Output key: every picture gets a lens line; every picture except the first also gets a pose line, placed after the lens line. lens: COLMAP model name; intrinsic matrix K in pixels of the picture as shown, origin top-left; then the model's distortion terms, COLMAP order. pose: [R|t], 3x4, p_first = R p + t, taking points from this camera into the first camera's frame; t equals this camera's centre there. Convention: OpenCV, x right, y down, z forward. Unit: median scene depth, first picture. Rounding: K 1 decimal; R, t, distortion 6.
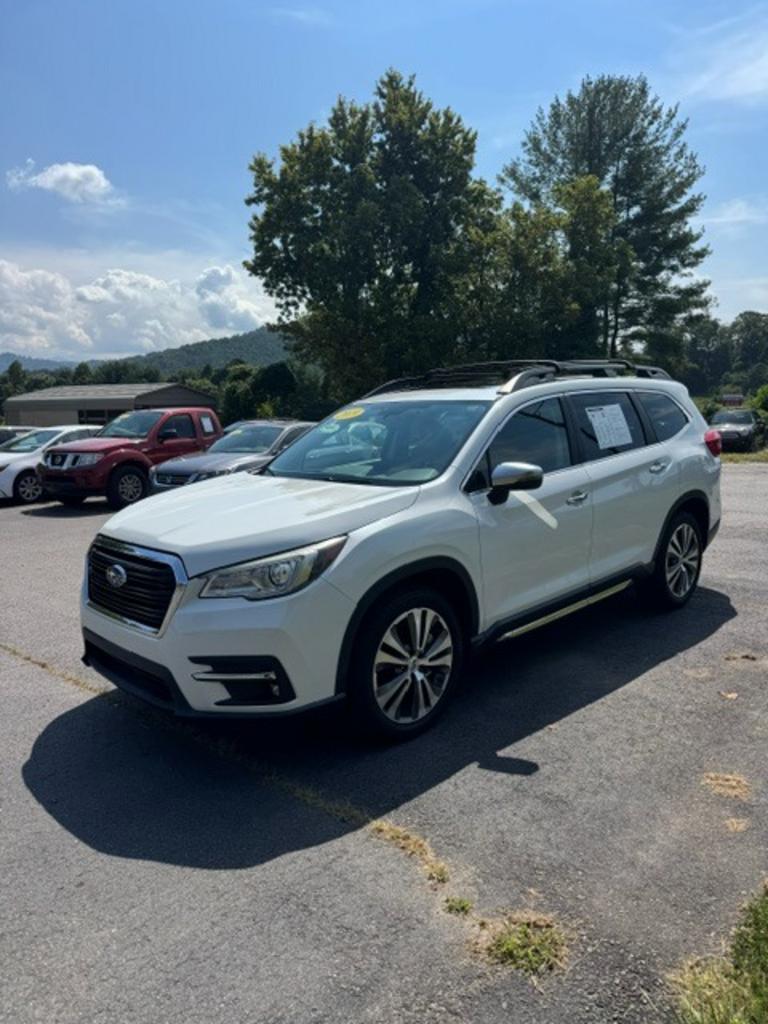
lens RADIAL K [[779.1, 0, 388.0], [0, 779.1, 511.8], [0, 0, 1]] dist [0.076584, -0.049319]
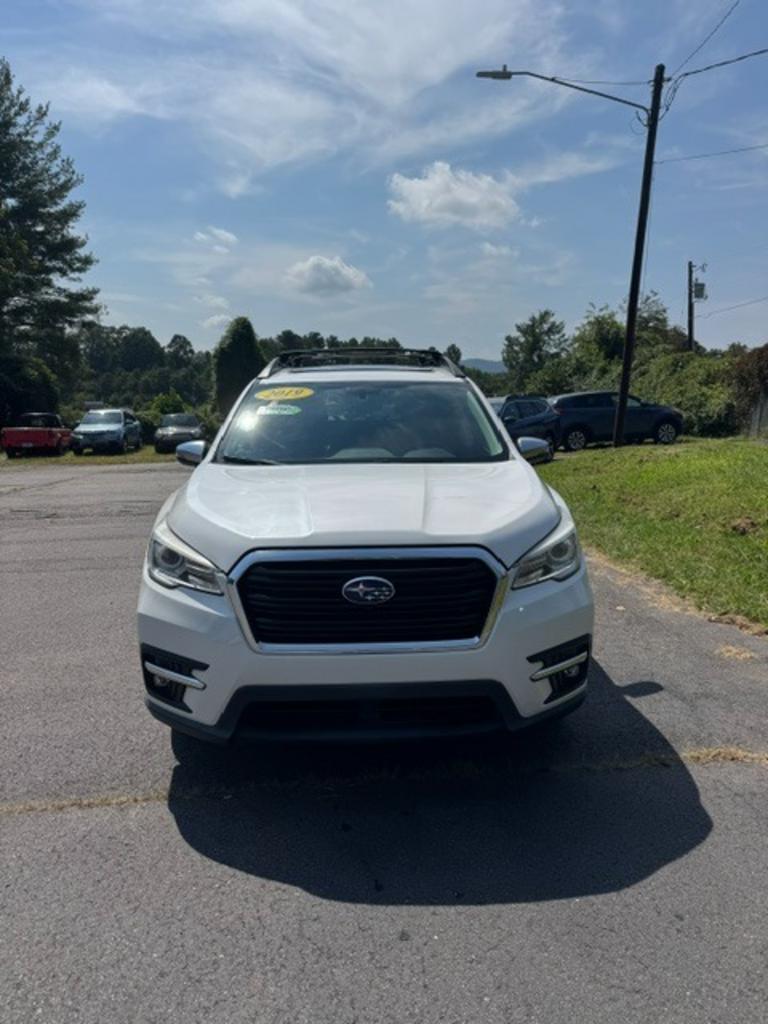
lens RADIAL K [[779.1, 0, 389.6], [0, 779.1, 503.8], [0, 0, 1]] dist [0.076584, -0.049319]
pose [[0.690706, -0.083016, 0.718354, -0.088390], [0.098181, 0.994956, 0.020579, -0.001596], [-0.716439, 0.056315, 0.695373, 0.045256]]
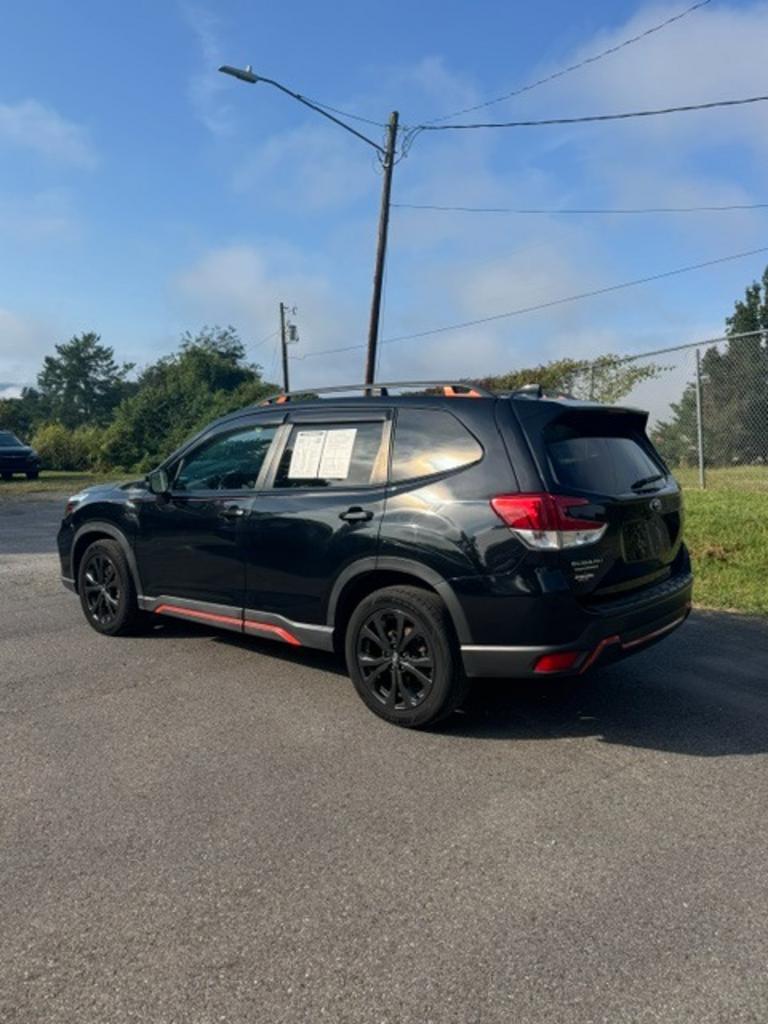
lens RADIAL K [[779.1, 0, 393.2], [0, 779.1, 512.9], [0, 0, 1]] dist [0.076584, -0.049319]
pose [[0.092187, -0.080229, 0.992504, -0.116681], [0.126916, 0.989566, 0.068203, -0.023685], [-0.987620, 0.119677, 0.101407, 0.213821]]
